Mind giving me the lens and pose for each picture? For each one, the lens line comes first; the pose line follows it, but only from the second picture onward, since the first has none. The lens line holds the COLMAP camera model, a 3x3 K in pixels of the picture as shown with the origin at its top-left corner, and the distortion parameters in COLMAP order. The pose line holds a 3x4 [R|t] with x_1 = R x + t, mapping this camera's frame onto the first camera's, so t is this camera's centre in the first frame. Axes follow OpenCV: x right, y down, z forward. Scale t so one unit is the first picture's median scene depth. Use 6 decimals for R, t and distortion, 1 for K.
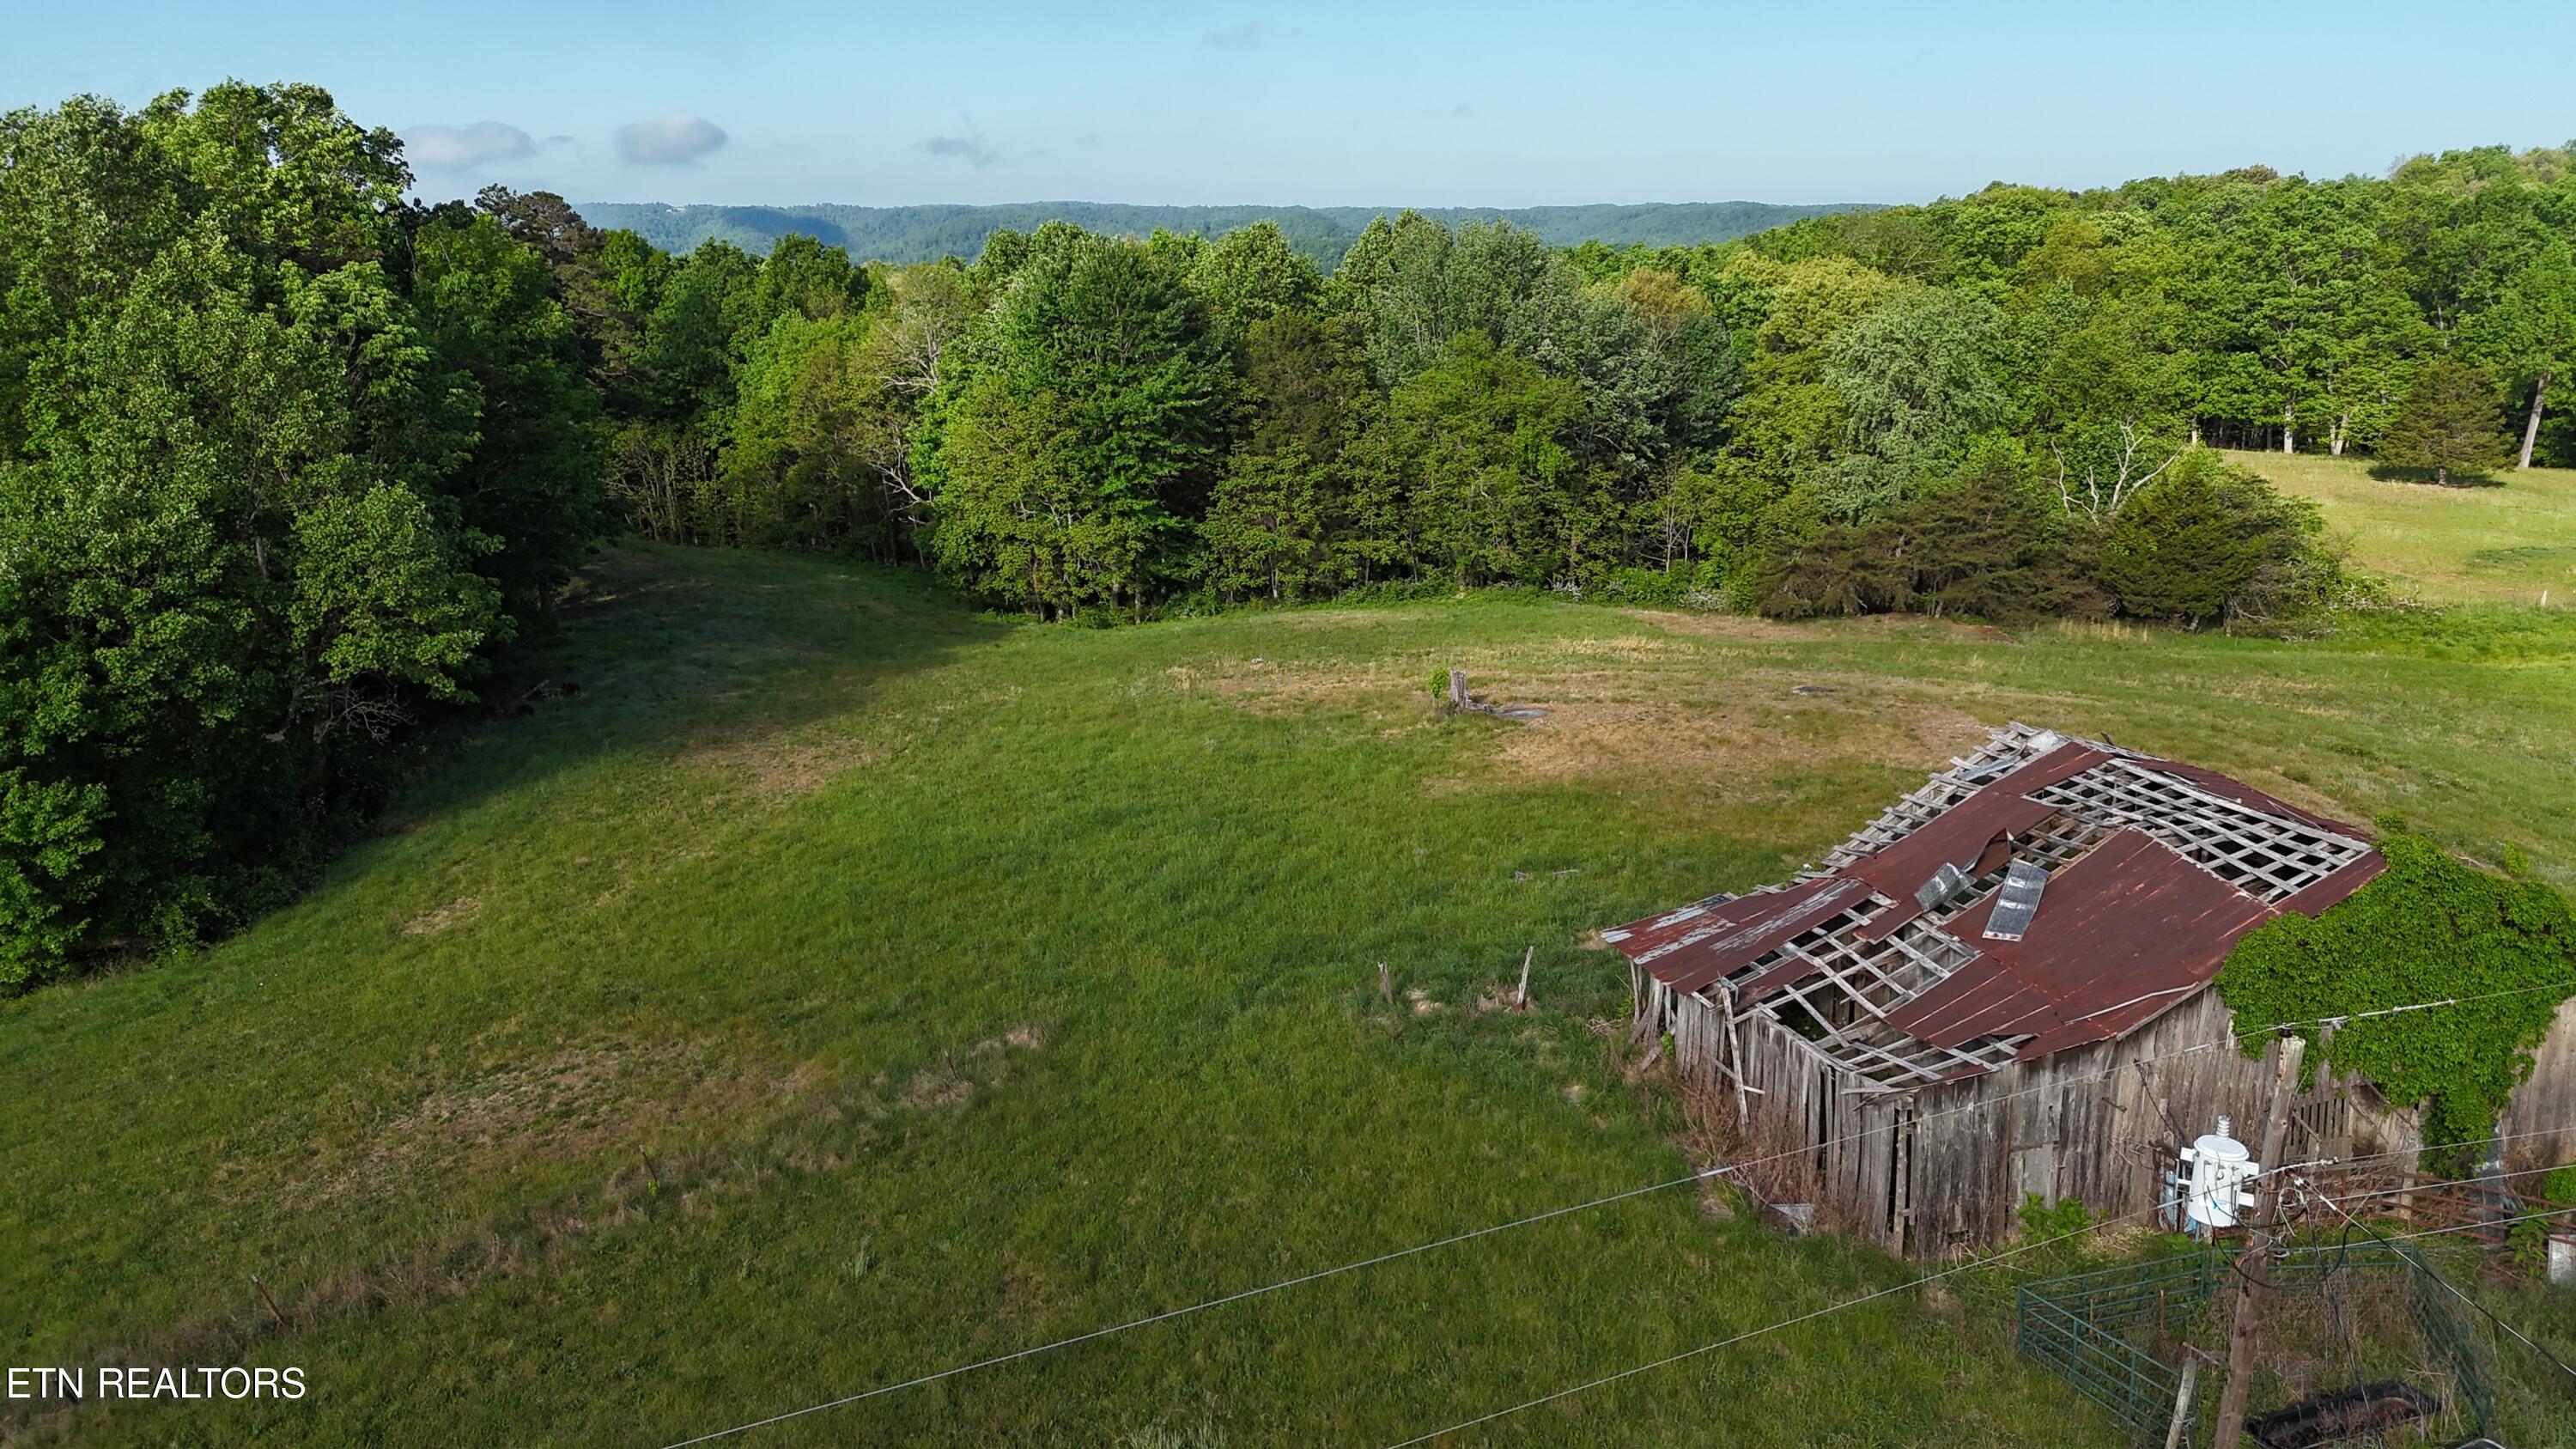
lens RADIAL K [[1881.3, 0, 1289.4], [0, 1881.3, 721.2], [0, 0, 1]] dist [0.089811, -0.085171]
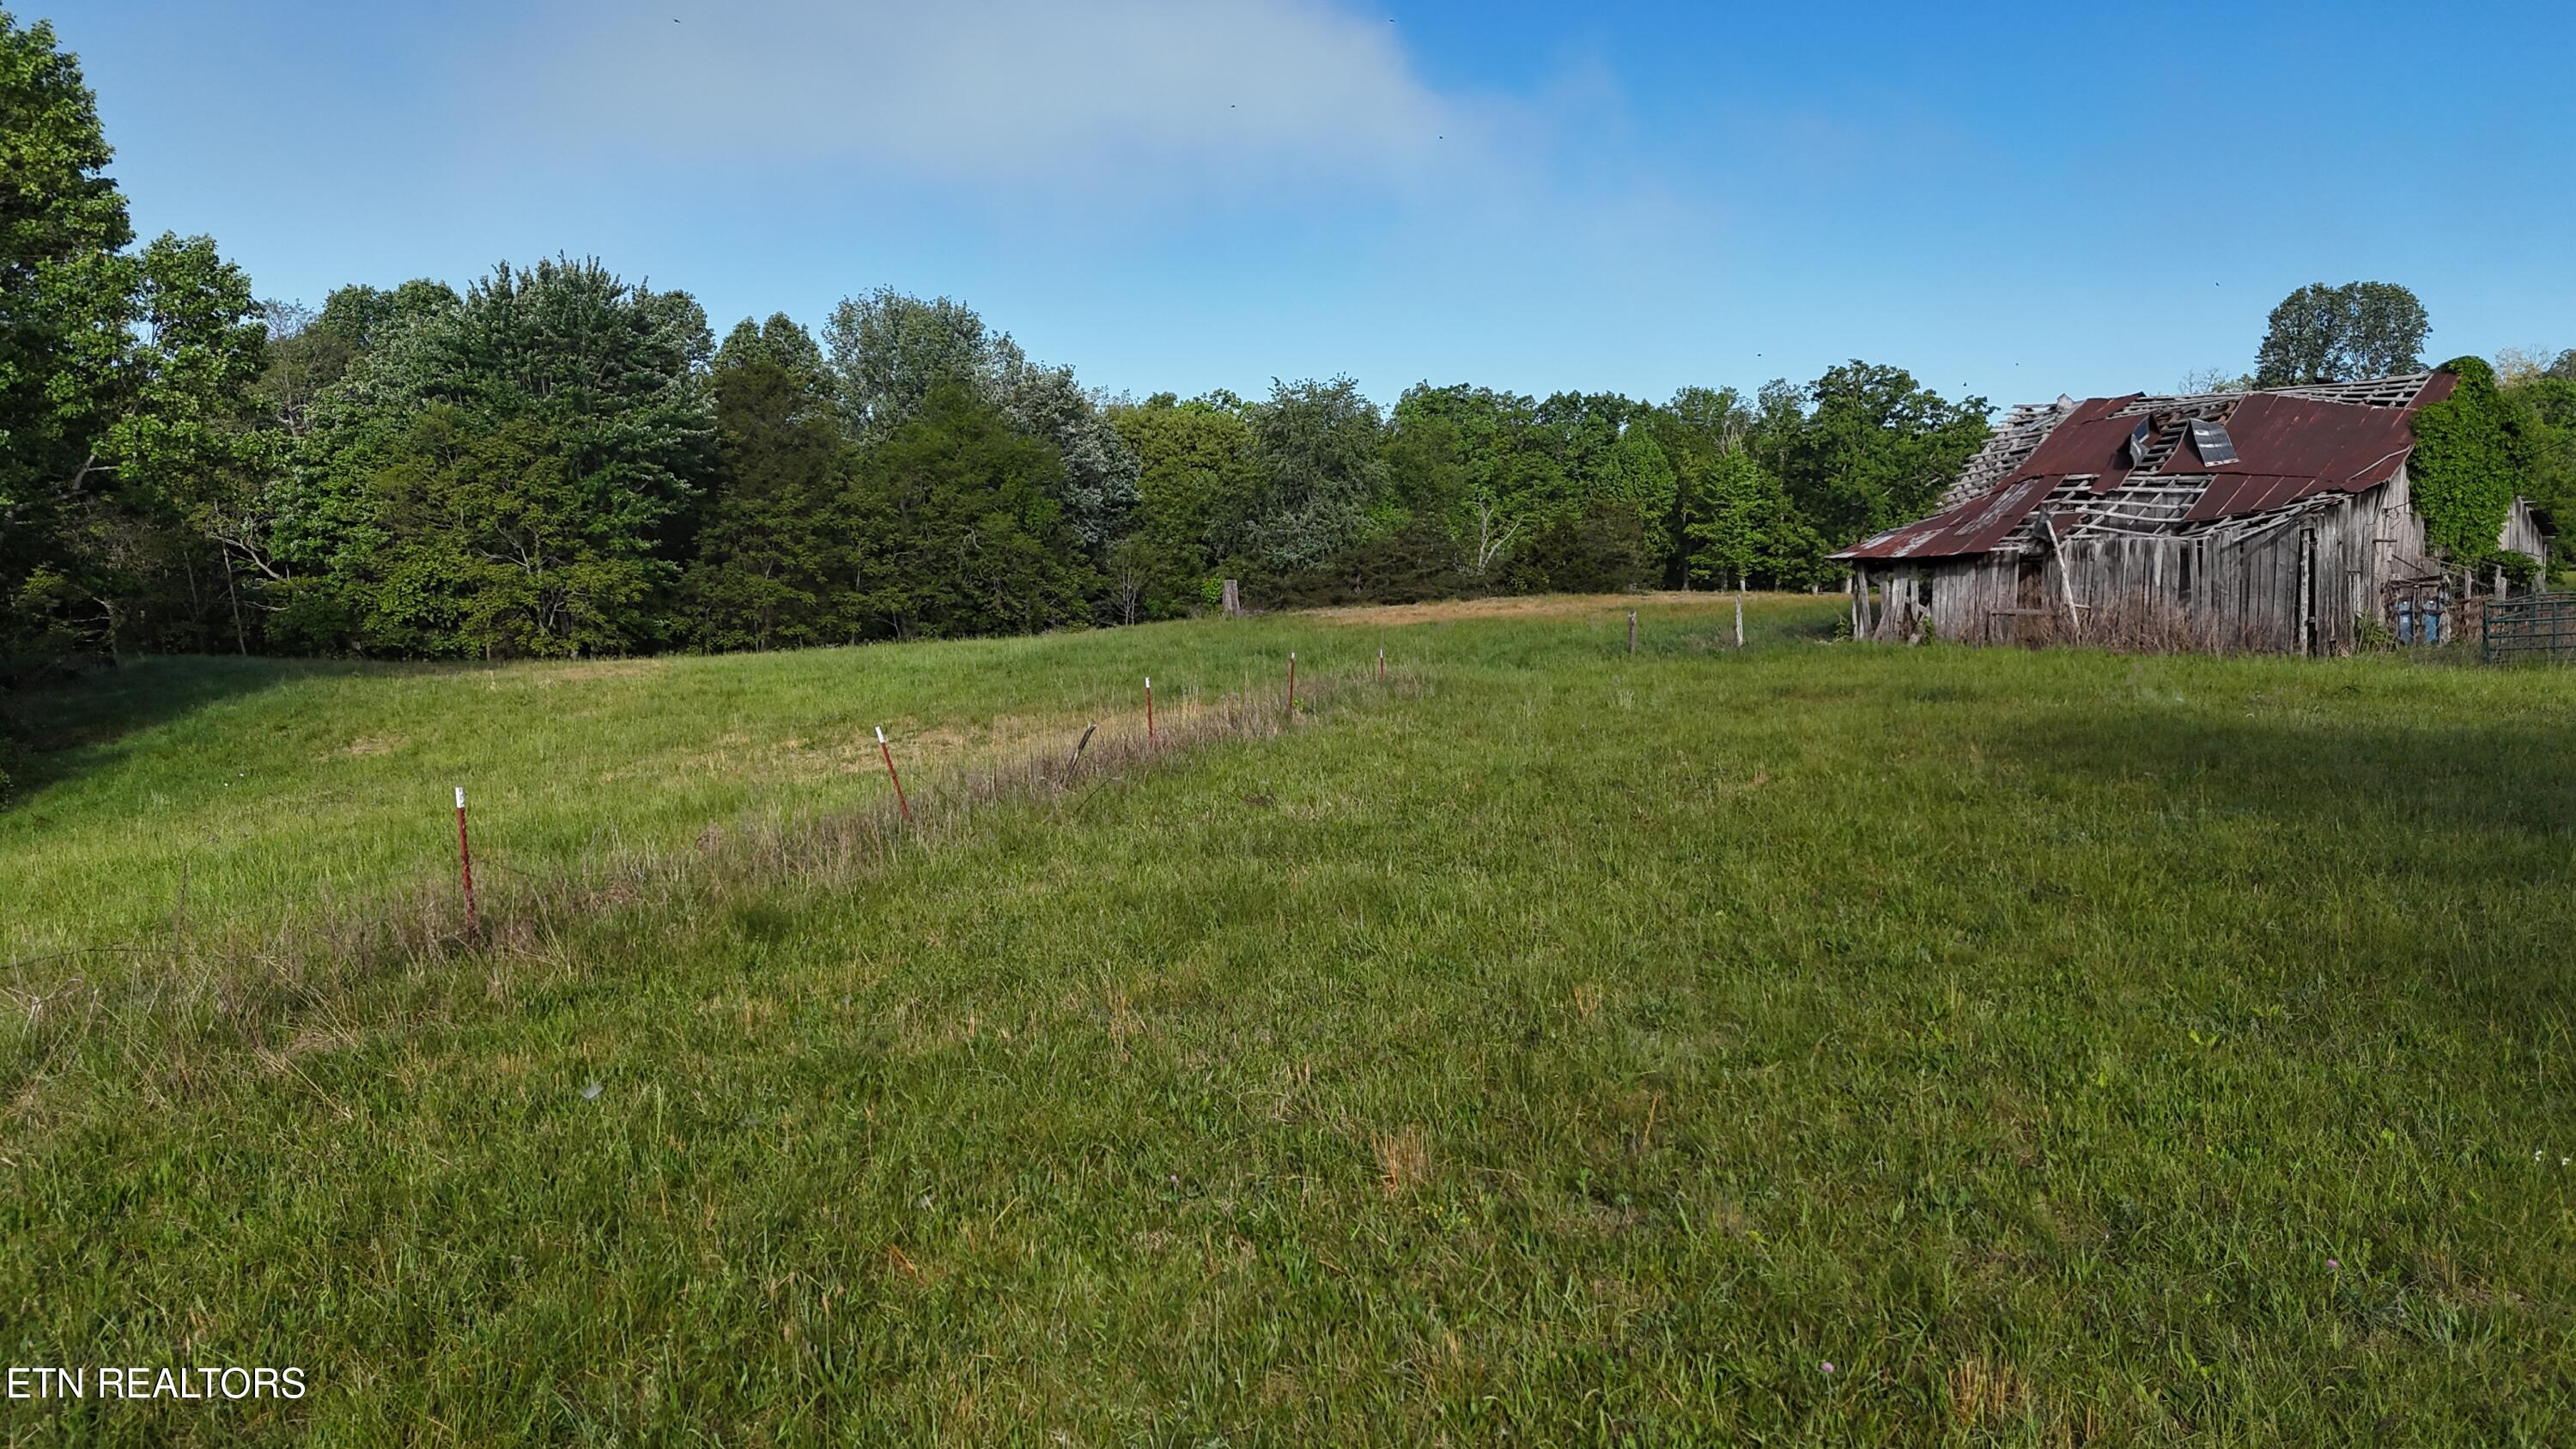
lens RADIAL K [[1881.3, 0, 1297.4], [0, 1881.3, 733.2], [0, 0, 1]] dist [0.089811, -0.085171]
pose [[0.864364, -0.048099, 0.500560, -0.378387], [0.126405, 0.984236, -0.123700, 0.179322], [-0.486720, 0.170196, 0.856818, 0.129847]]
